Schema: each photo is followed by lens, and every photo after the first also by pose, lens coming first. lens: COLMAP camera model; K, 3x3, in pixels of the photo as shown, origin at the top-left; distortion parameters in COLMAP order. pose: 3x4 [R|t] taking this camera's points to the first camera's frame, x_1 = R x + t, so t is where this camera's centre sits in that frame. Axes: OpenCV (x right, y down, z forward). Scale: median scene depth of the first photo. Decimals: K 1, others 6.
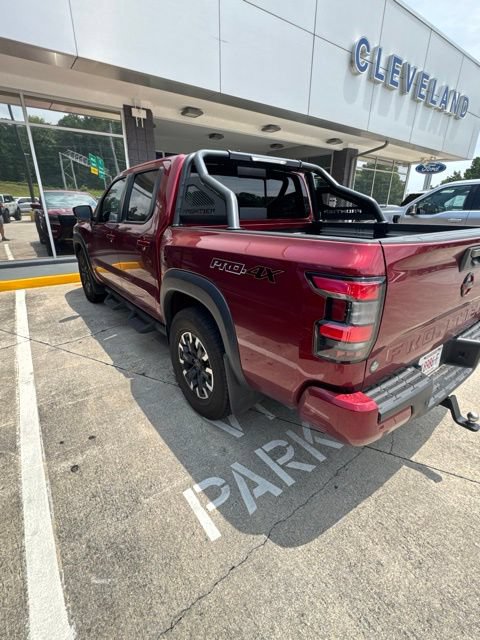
lens RADIAL K [[303.6, 0, 242.2], [0, 303.6, 321.3], [0, 0, 1]] dist [-0.003209, -0.000474]
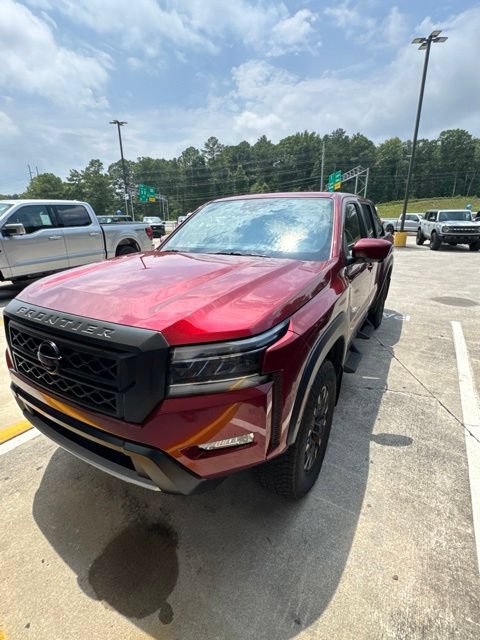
lens RADIAL K [[303.6, 0, 242.5], [0, 303.6, 319.1], [0, 0, 1]] dist [-0.003209, -0.000474]
pose [[-0.391205, -0.294680, 0.871850, -1.460497], [0.331583, 0.838592, 0.432223, -0.868155], [-0.858494, 0.458178, -0.230350, 2.091413]]
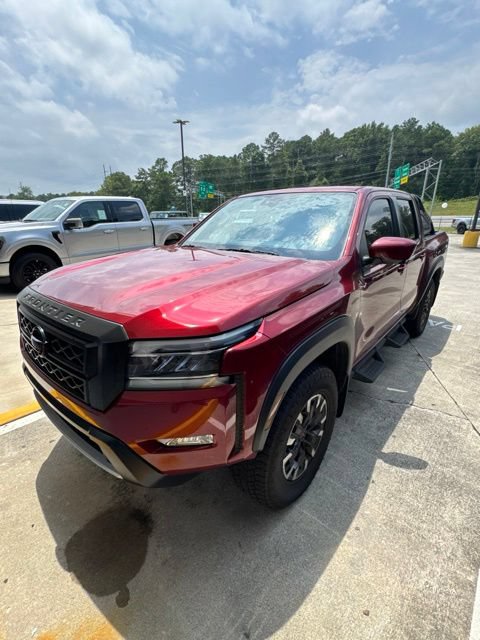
lens RADIAL K [[303.6, 0, 242.3], [0, 303.6, 319.5], [0, 0, 1]] dist [-0.003209, -0.000474]
pose [[-0.221030, -0.324869, 0.919569, -1.484762], [0.347080, 0.854956, 0.385467, -0.817689], [-0.911417, 0.404364, -0.076215, 1.966575]]
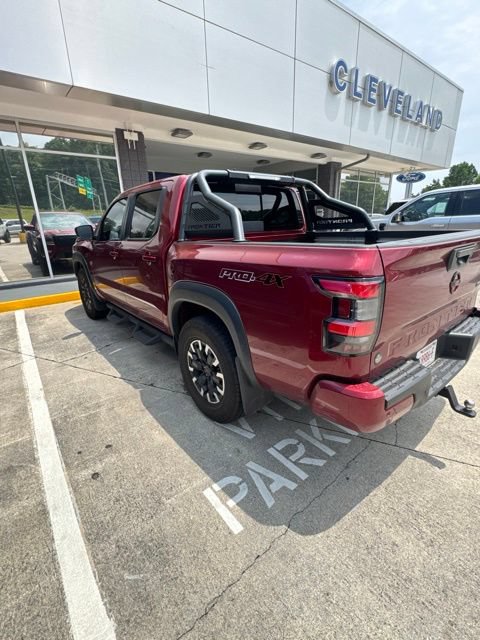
lens RADIAL K [[303.6, 0, 242.3], [0, 303.6, 321.0], [0, 0, 1]] dist [-0.003209, -0.000474]
pose [[0.998658, -0.045423, 0.024885, -0.040289], [0.046432, 0.998055, -0.041598, 0.018368], [-0.022947, 0.042698, 0.998824, -0.048682]]
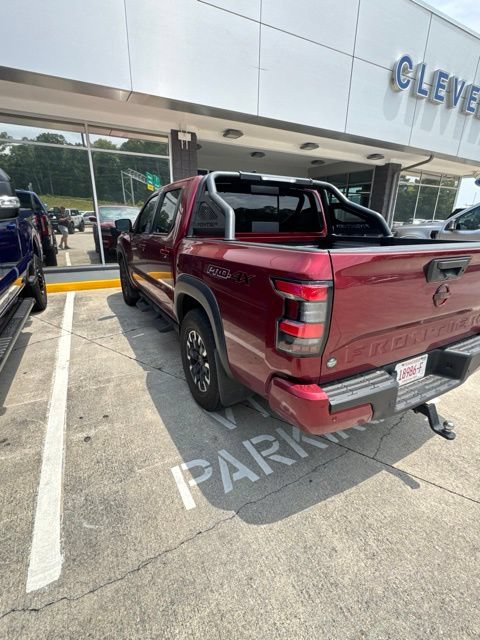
lens RADIAL K [[303.6, 0, 241.6], [0, 303.6, 320.5], [0, 0, 1]] dist [-0.003209, -0.000474]
pose [[0.989462, 0.050524, -0.135690, 0.129763], [-0.056384, 0.997620, -0.039693, 0.029085], [0.133362, 0.046925, 0.989956, -0.078585]]
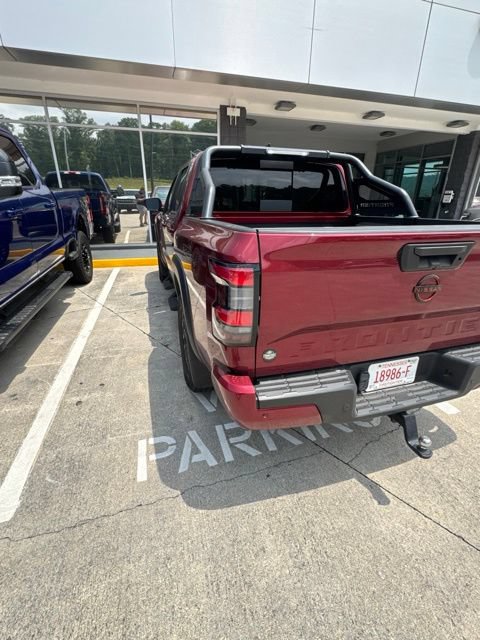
lens RADIAL K [[303.6, 0, 239.9], [0, 303.6, 321.1], [0, 0, 1]] dist [-0.003209, -0.000474]
pose [[0.937227, 0.131499, -0.322976, 0.336315], [-0.126248, 0.991299, 0.037253, 0.005379], [0.325065, 0.005861, 0.945674, 0.003373]]
